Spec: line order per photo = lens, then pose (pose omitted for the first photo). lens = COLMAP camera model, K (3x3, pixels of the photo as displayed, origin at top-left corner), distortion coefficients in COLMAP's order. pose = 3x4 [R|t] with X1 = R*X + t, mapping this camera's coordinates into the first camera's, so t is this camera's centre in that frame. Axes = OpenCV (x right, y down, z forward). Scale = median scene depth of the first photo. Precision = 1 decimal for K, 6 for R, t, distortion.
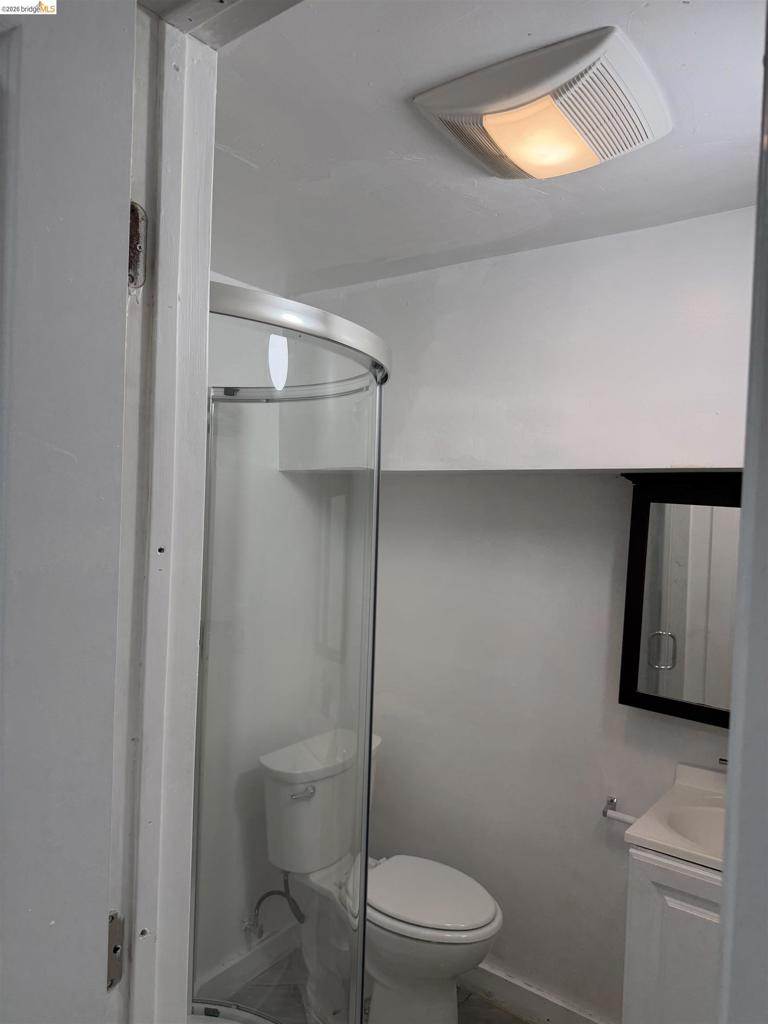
lens RADIAL K [[729.7, 0, 383.0], [0, 729.7, 512.7], [0, 0, 1]] dist [0.008524, -0.020850]
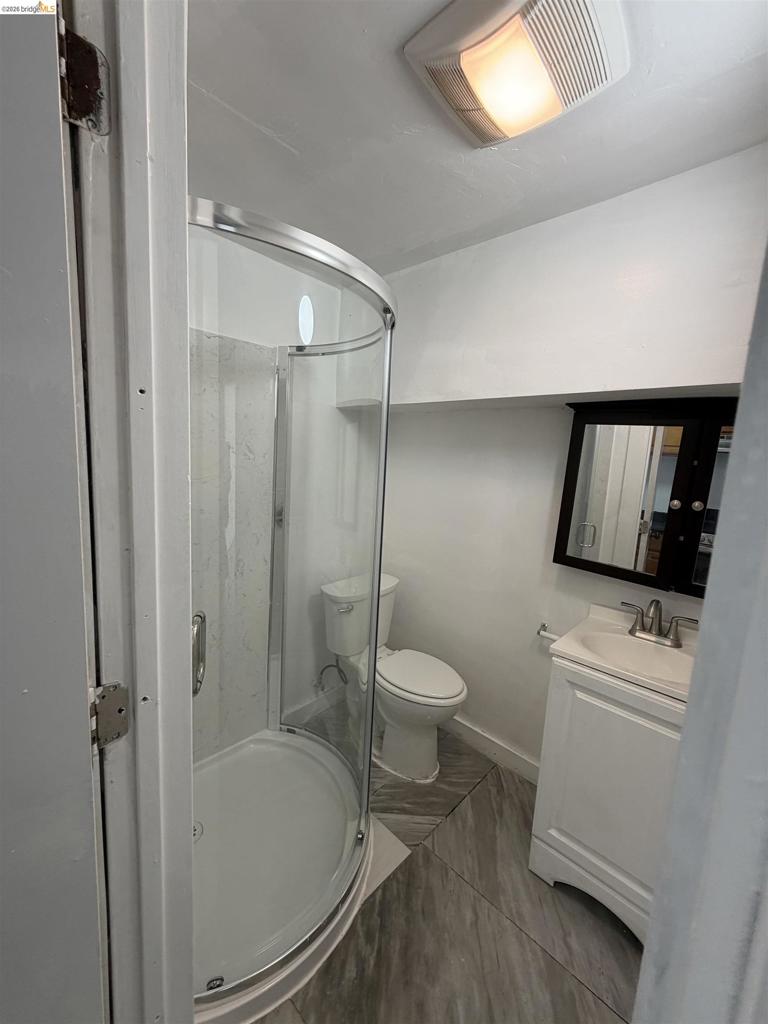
lens RADIAL K [[402.7, 0, 386.0], [0, 402.7, 509.5], [0, 0, 1]] dist [-0.004285, 0.000297]
pose [[0.994175, 0.032361, -0.102806, 0.065866], [-0.020567, 0.993294, 0.113773, 0.067707], [0.105799, -0.110996, 0.988173, 0.166425]]
